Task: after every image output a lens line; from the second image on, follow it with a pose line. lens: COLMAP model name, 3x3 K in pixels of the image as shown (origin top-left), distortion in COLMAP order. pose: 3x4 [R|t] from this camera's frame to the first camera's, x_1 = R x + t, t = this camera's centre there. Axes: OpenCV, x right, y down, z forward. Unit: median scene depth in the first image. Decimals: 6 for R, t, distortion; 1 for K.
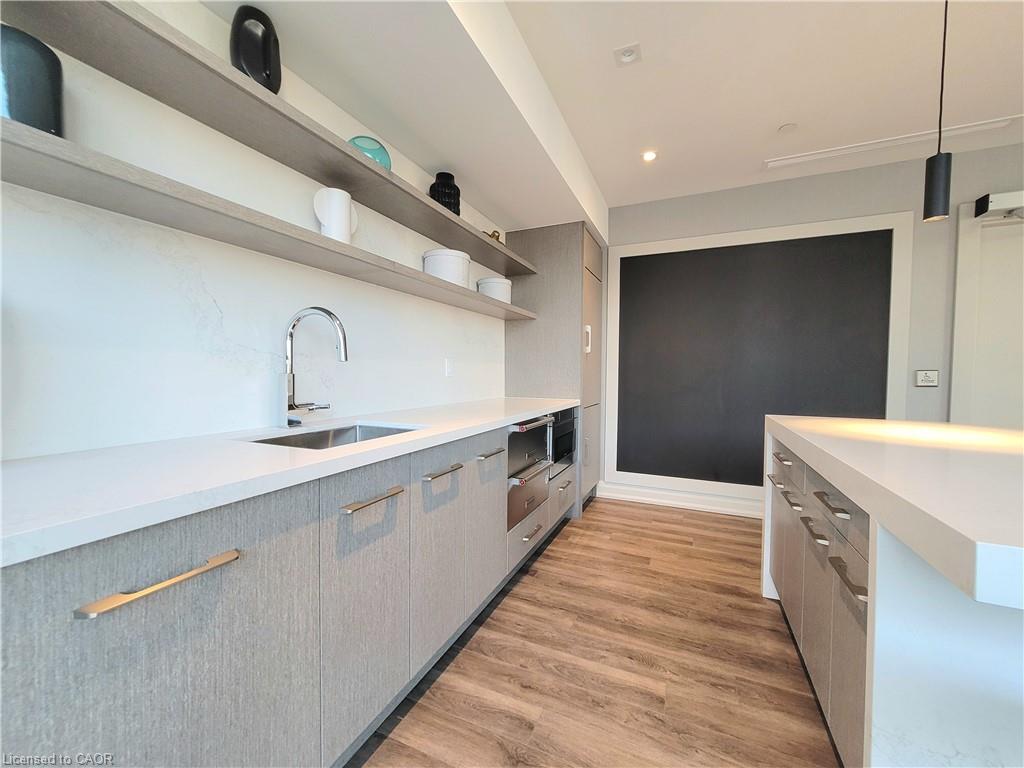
lens RADIAL K [[398.2, 0, 514.3], [0, 398.2, 385.7], [0, 0, 1]] dist [-0.000876, -0.000953]
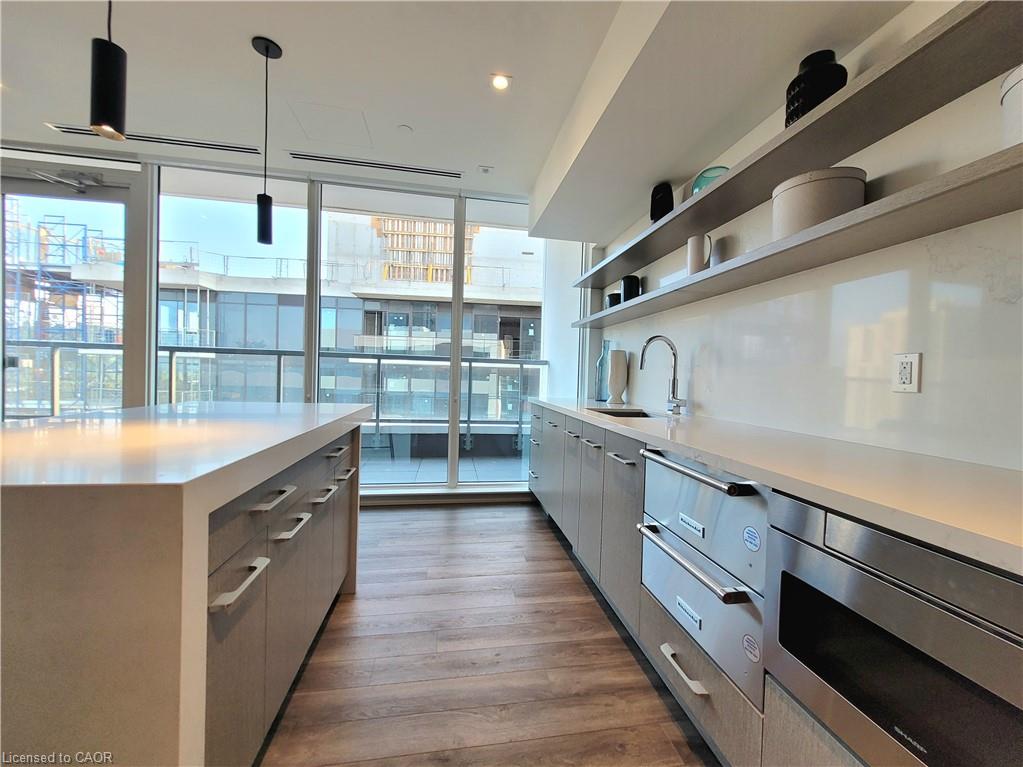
lens RADIAL K [[397.8, 0, 513.0], [0, 397.8, 381.7], [0, 0, 1]] dist [-0.000876, -0.000953]
pose [[-0.832854, -0.039014, -0.552116, 0.658919], [-0.073851, 0.996426, 0.040993, -0.024535], [0.548544, 0.074915, -0.832759, 1.551208]]
